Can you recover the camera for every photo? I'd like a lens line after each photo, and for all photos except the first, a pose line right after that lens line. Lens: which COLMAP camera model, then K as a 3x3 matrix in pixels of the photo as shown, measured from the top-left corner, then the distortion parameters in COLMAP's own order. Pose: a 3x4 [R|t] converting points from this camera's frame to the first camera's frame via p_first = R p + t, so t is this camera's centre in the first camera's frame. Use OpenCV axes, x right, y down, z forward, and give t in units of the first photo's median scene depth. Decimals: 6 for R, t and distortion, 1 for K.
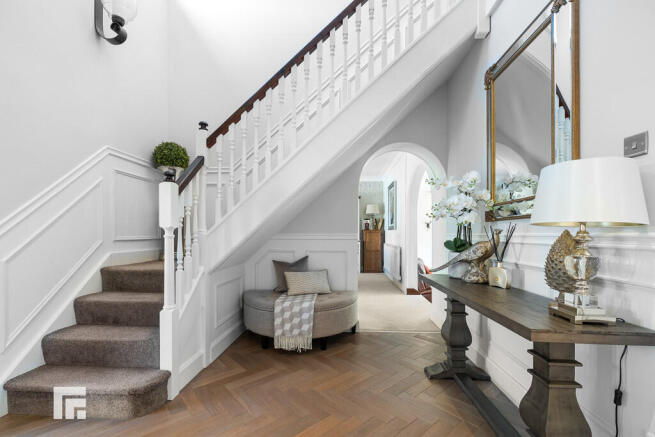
lens RADIAL K [[282.7, 0, 327.7], [0, 282.7, 235.4], [0, 0, 1]] dist [0.000588, 0.000260]
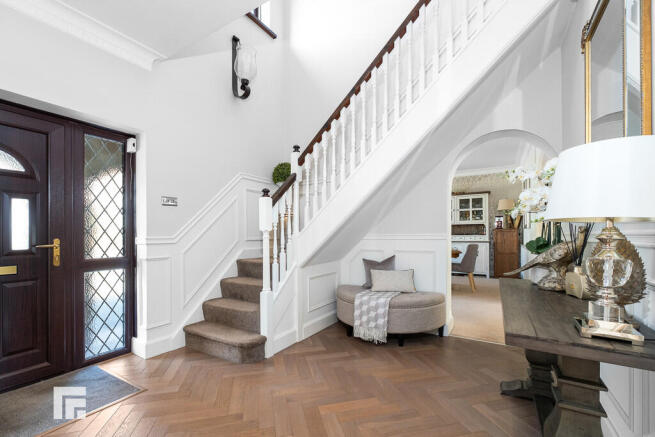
lens RADIAL K [[286.5, 0, 329.0], [0, 286.5, 236.8], [0, 0, 1]] dist [-0.000716, 0.000095]
pose [[0.886679, -0.004813, -0.462360, 0.272397], [0.006046, 0.999981, 0.001185, 0.001647], [0.462346, -0.003846, 0.886692, -0.058371]]
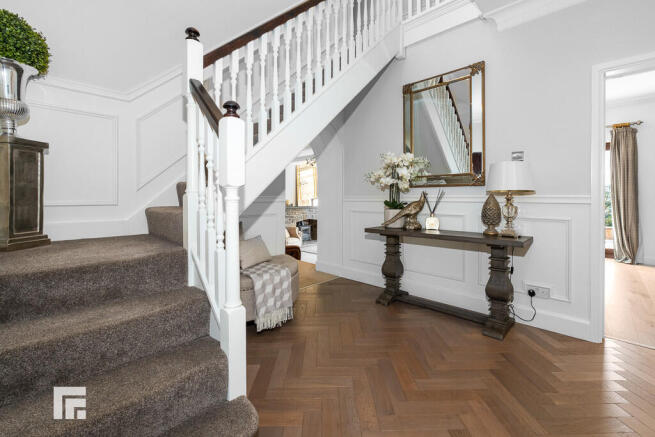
lens RADIAL K [[282.5, 0, 330.0], [0, 282.5, 202.3], [0, 0, 1]] dist [-0.000447, 0.000047]
pose [[0.646117, -0.012544, 0.763136, -0.744123], [0.004498, 0.999910, 0.012628, 0.004368], [-0.763225, -0.004726, 0.646115, 0.319792]]
